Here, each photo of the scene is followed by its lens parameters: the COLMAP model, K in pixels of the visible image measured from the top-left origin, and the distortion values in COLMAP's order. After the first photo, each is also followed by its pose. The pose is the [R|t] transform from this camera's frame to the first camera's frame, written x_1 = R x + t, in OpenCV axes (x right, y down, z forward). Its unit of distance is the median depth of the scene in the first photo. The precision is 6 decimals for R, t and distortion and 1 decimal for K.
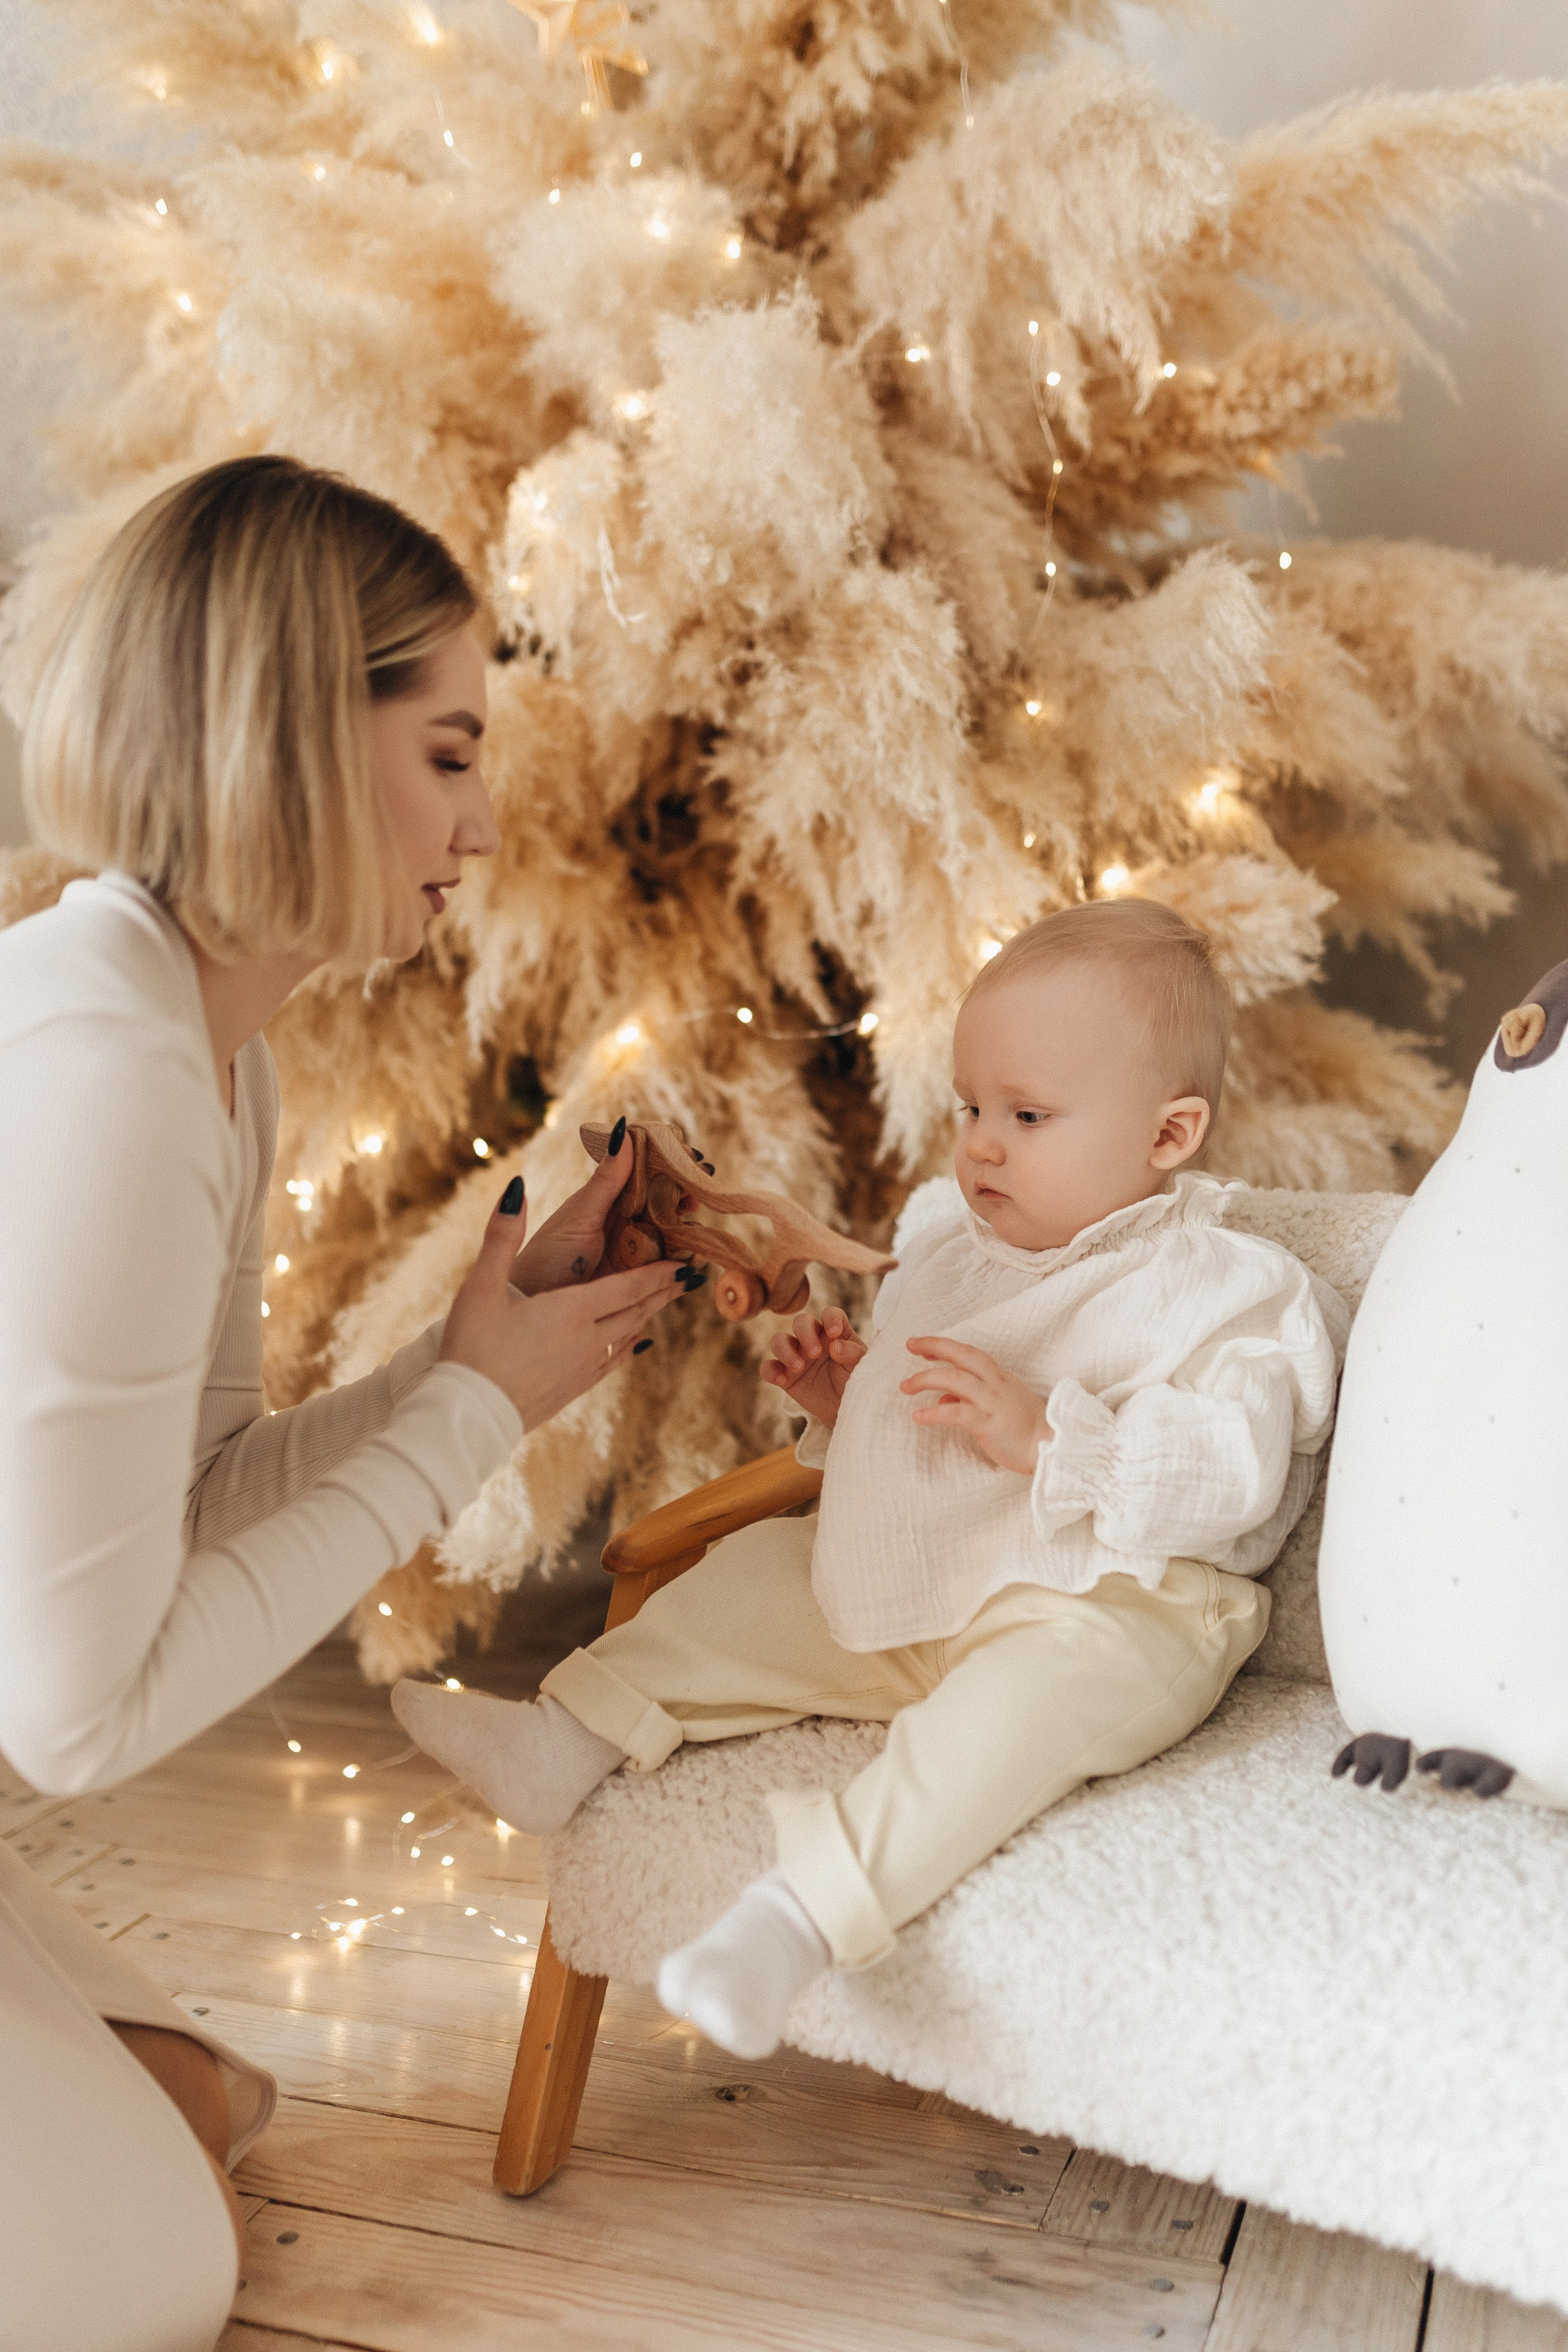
lens RADIAL K [[2245.4, 0, 790.6], [0, 2245.4, 1181.6], [0, 0, 1]] dist [0.000006, 0.016878]
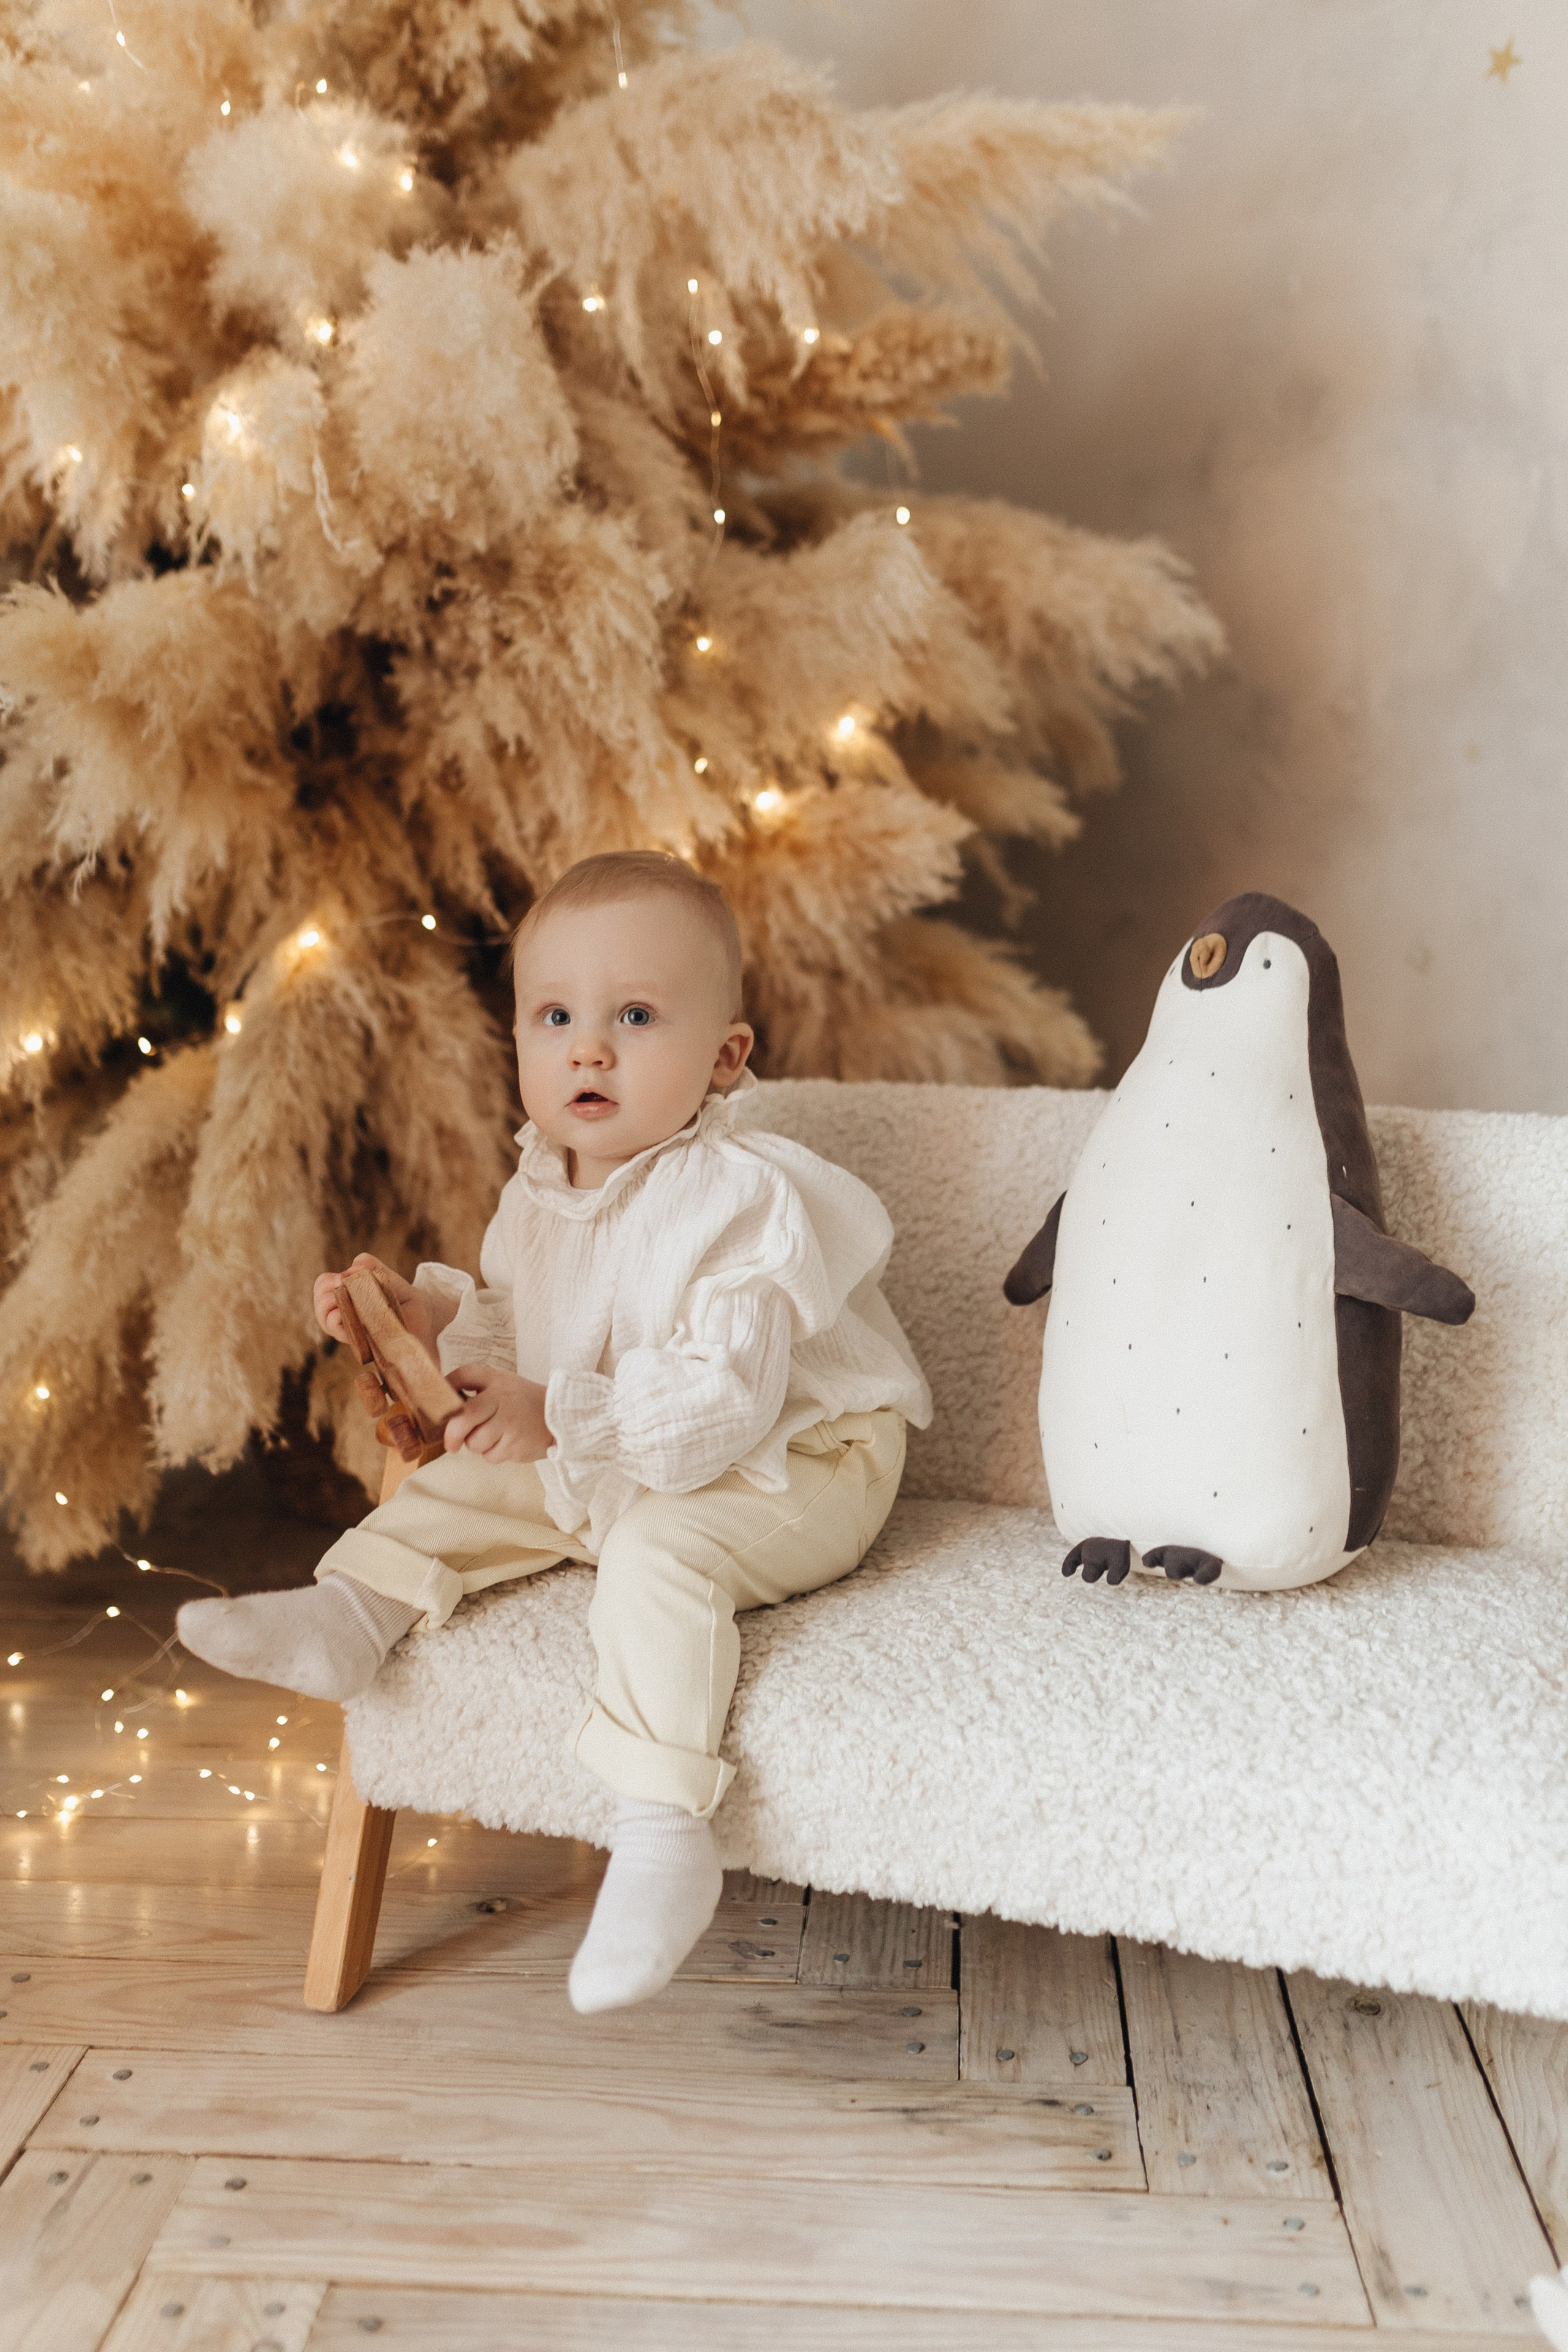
lens RADIAL K [[2234.4, 0, 784.0], [0, 2234.4, 1176.0], [0, 0, 1]] dist [0.008362, 0.002279]
pose [[0.960841, -0.021197, 0.276287, -0.159977], [0.005967, 0.998421, 0.055848, -0.012659], [-0.277035, -0.052012, 0.959451, -0.069287]]
